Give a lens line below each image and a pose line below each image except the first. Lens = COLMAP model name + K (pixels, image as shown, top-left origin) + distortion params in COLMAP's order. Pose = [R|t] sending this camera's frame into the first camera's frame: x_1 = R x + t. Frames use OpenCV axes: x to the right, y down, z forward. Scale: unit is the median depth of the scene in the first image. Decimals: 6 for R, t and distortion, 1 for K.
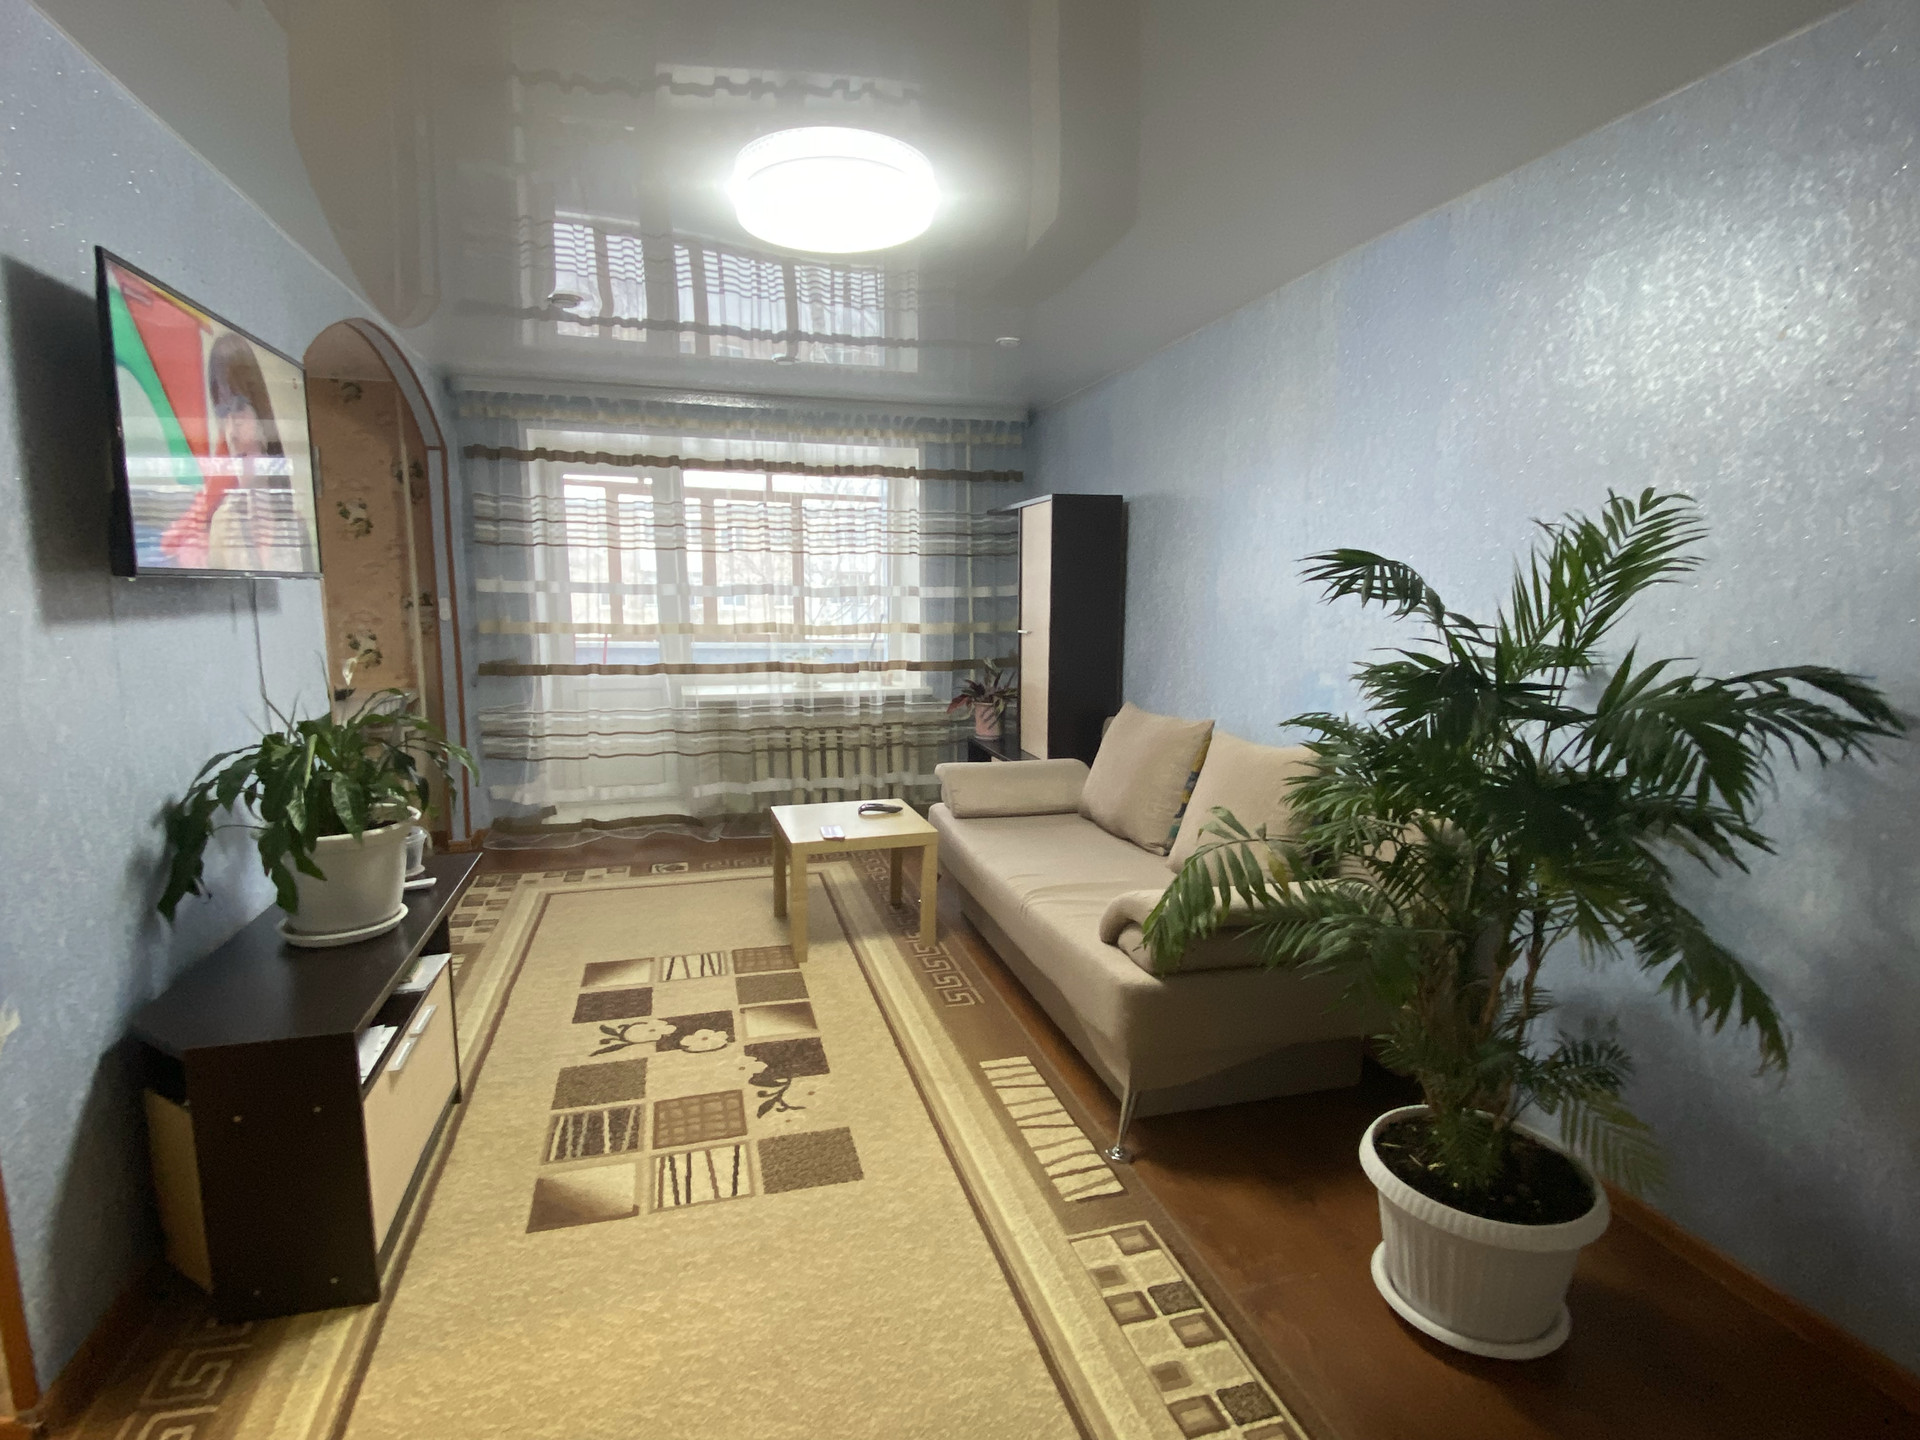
lens RADIAL K [[953.9, 0, 945.5], [0, 953.9, 731.3], [0, 0, 1]] dist [0.007068, -0.014012]
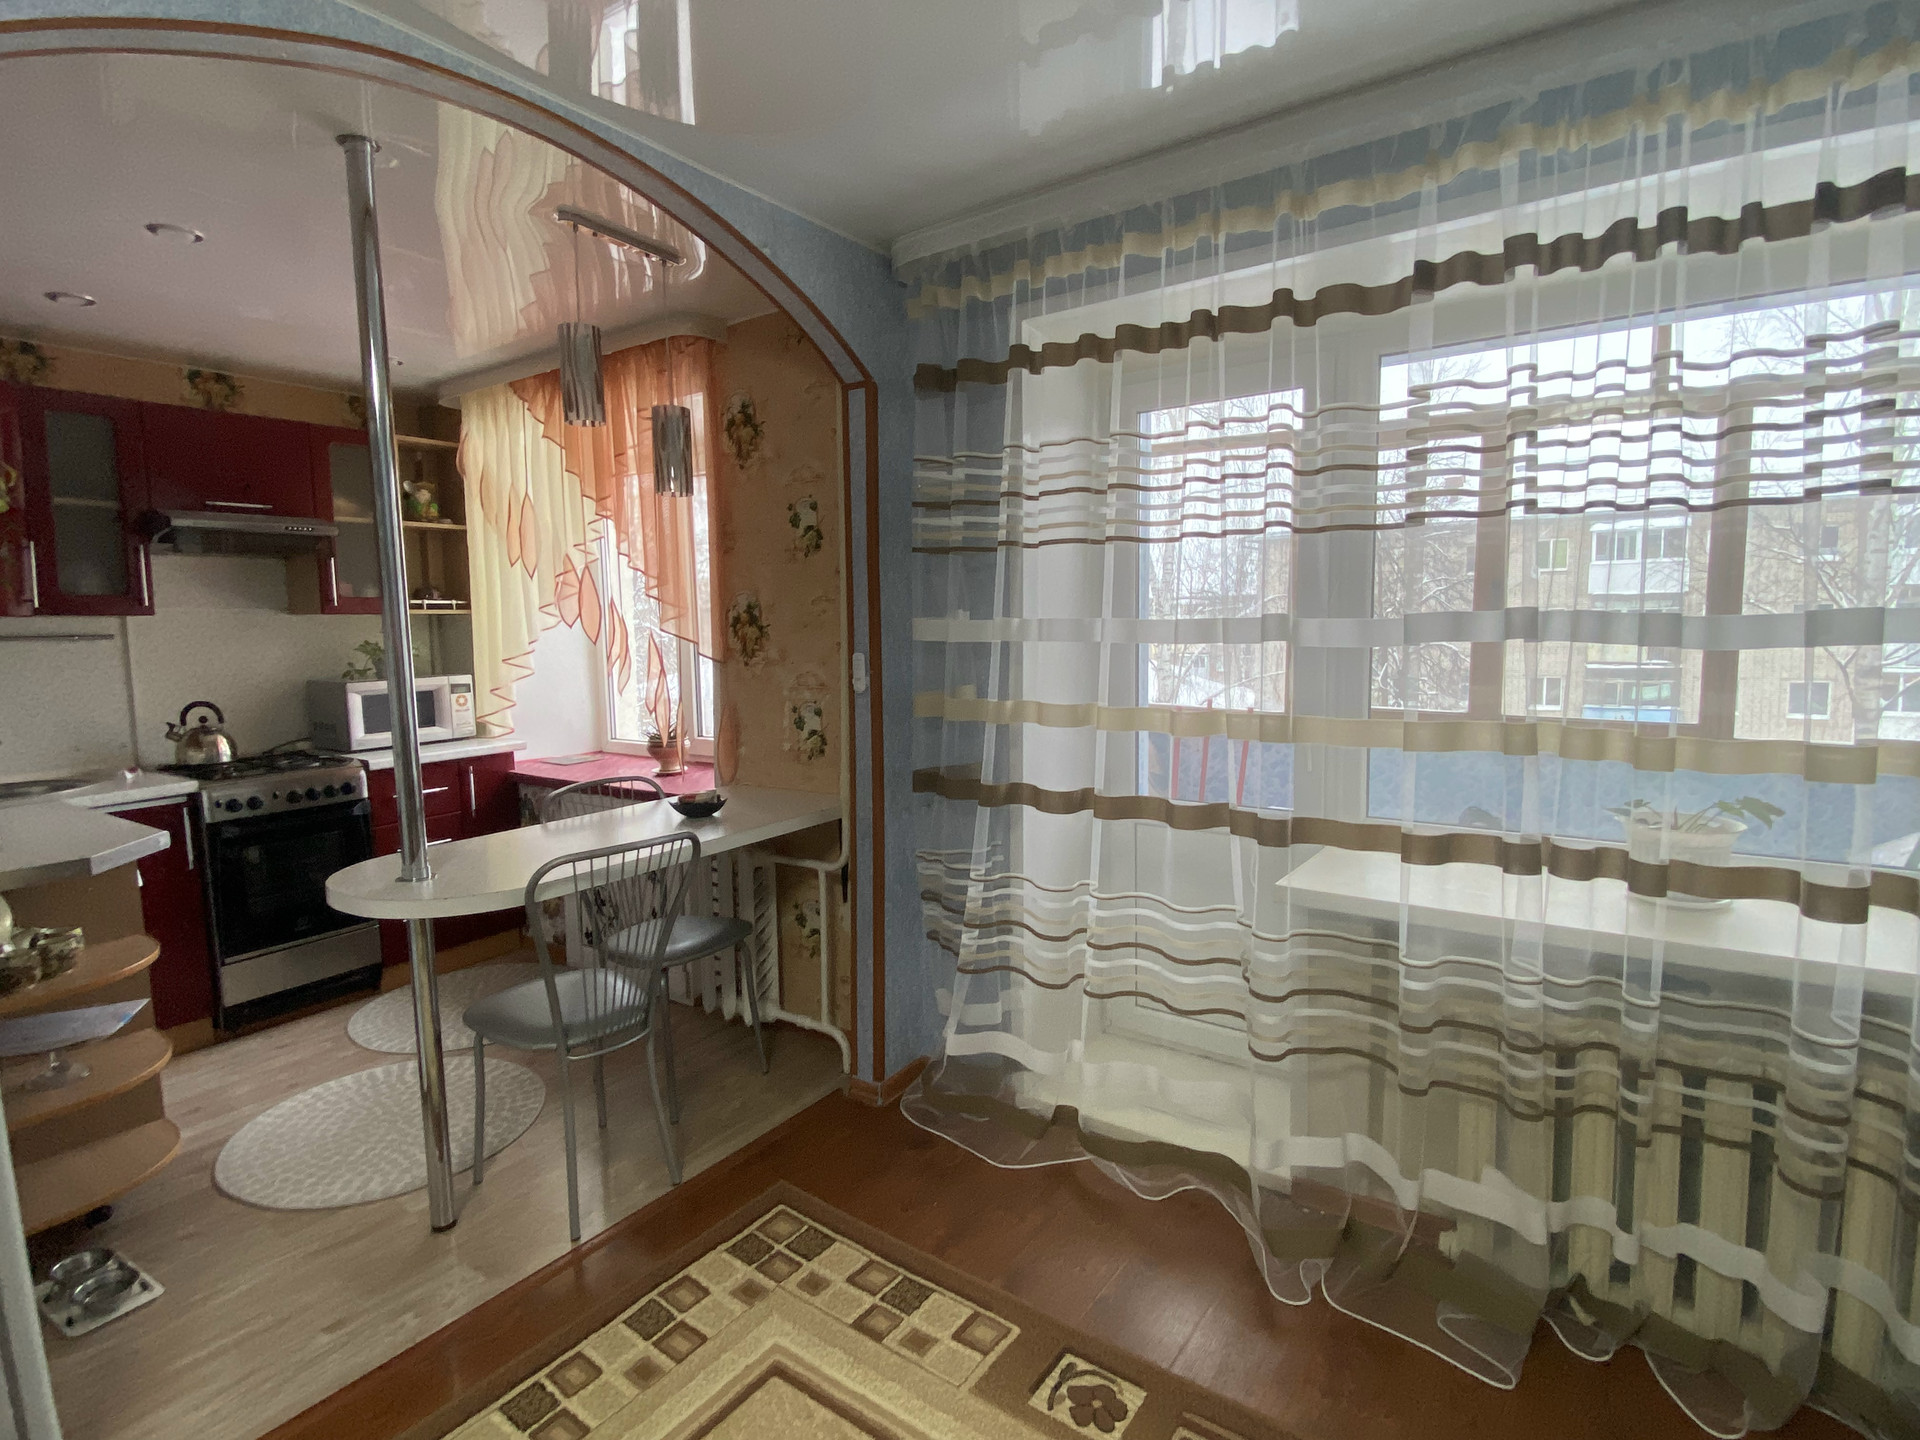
lens RADIAL K [[953.9, 0, 962.9], [0, 953.9, 716.3], [0, 0, 1]] dist [0.007068, -0.014012]
pose [[0.618947, 0.060734, -0.783081, -0.046178], [-0.085630, 0.996281, 0.009587, -0.110220], [0.780751, 0.061121, 0.621846, 0.684949]]
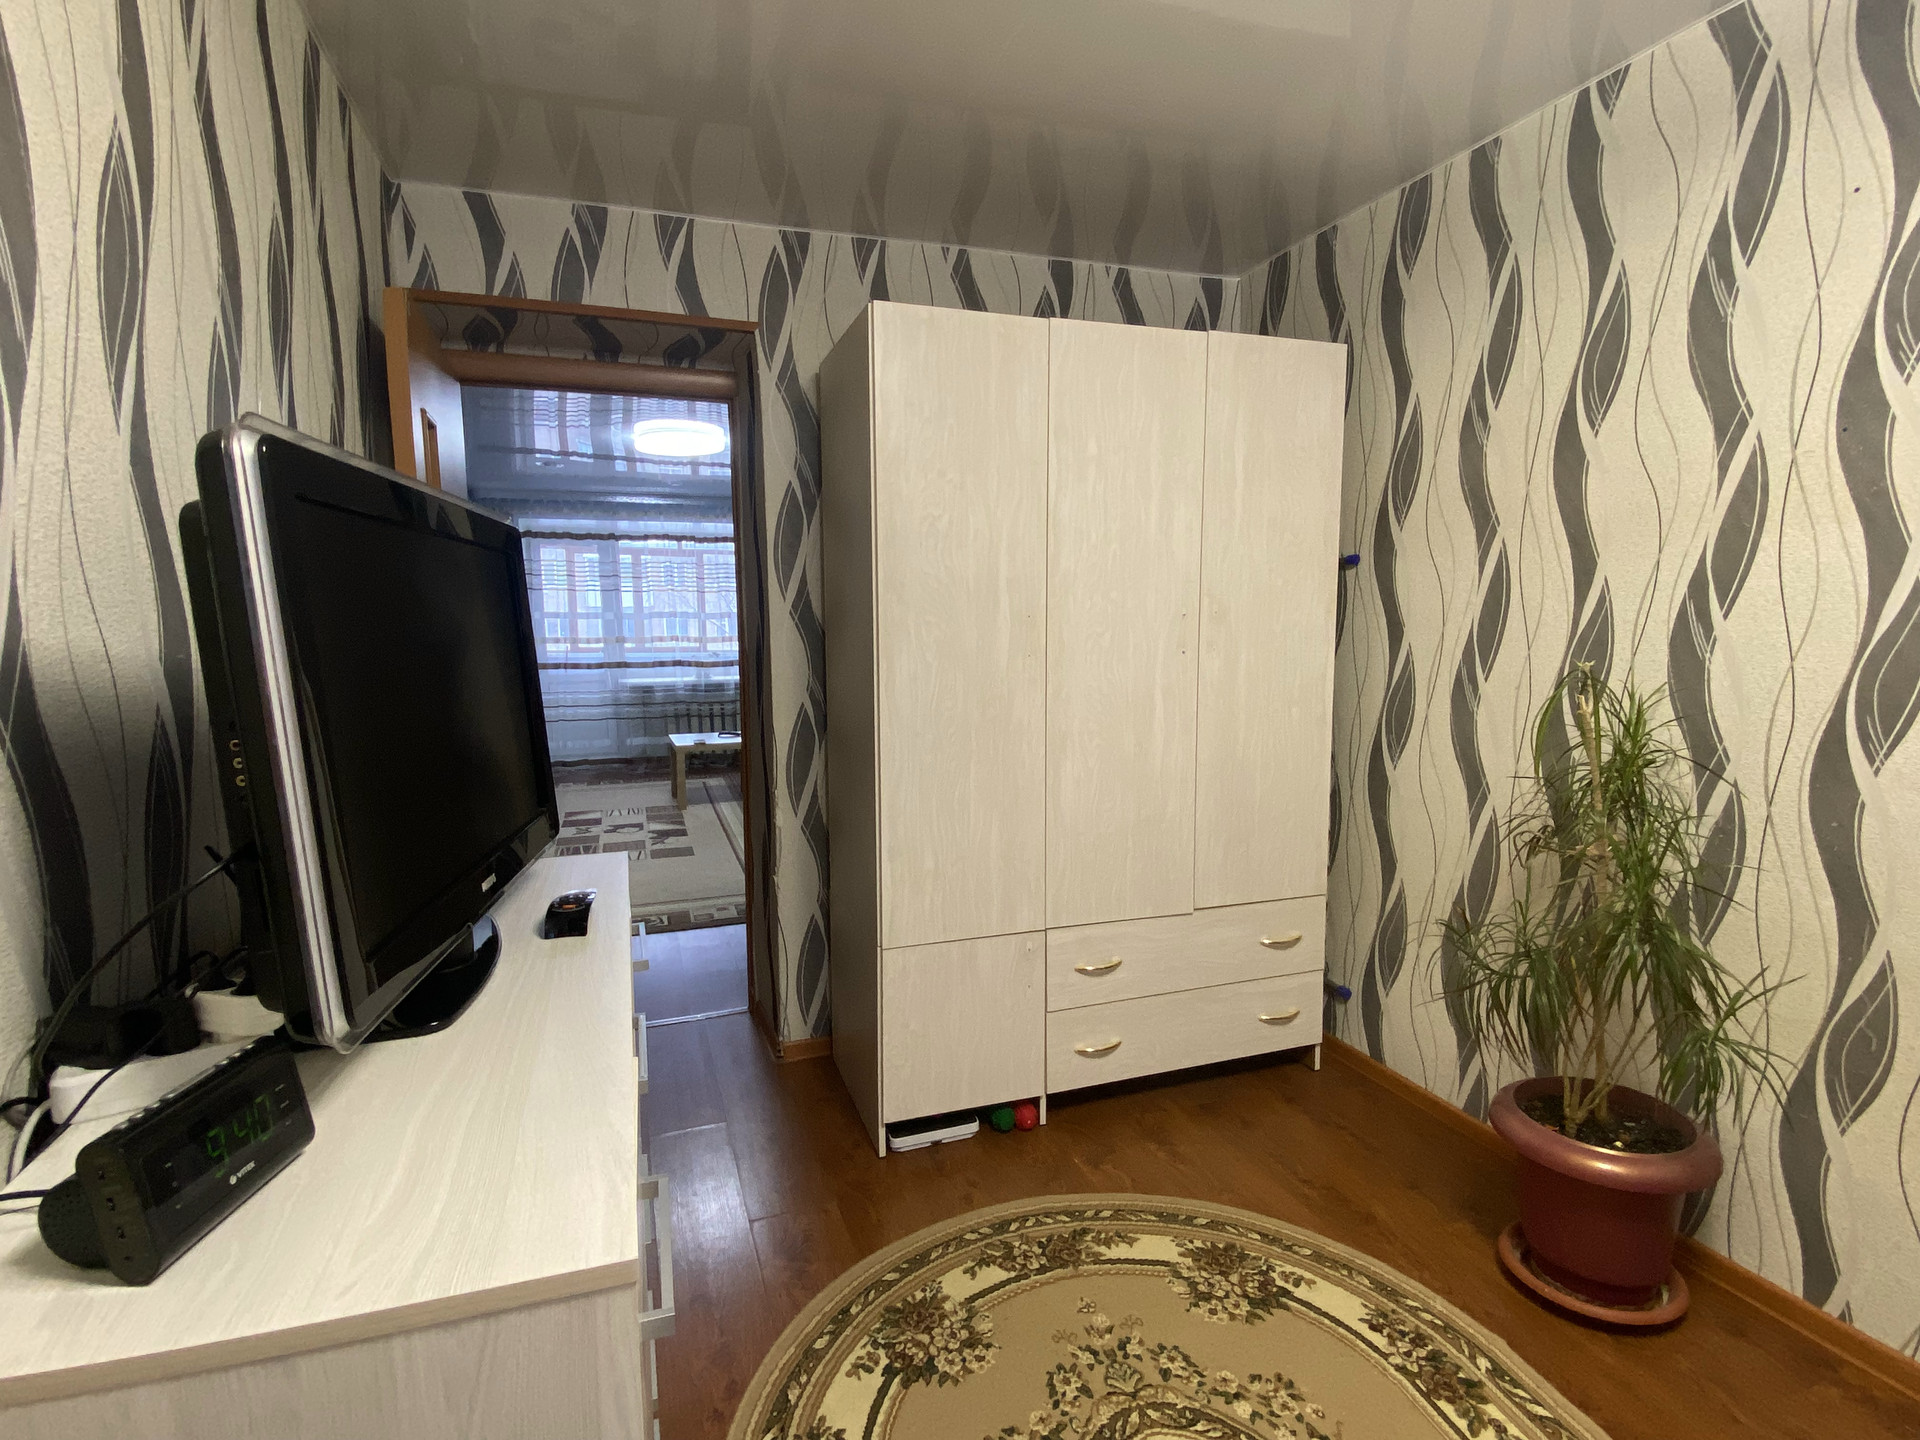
lens RADIAL K [[953.9, 0, 968.0], [0, 953.9, 718.5], [0, 0, 1]] dist [0.007068, -0.014012]
pose [[0.997013, -0.025152, 0.073028, 0.196129], [0.028581, 0.998519, -0.046295, 0.118991], [-0.071756, 0.048244, 0.996255, -0.654296]]
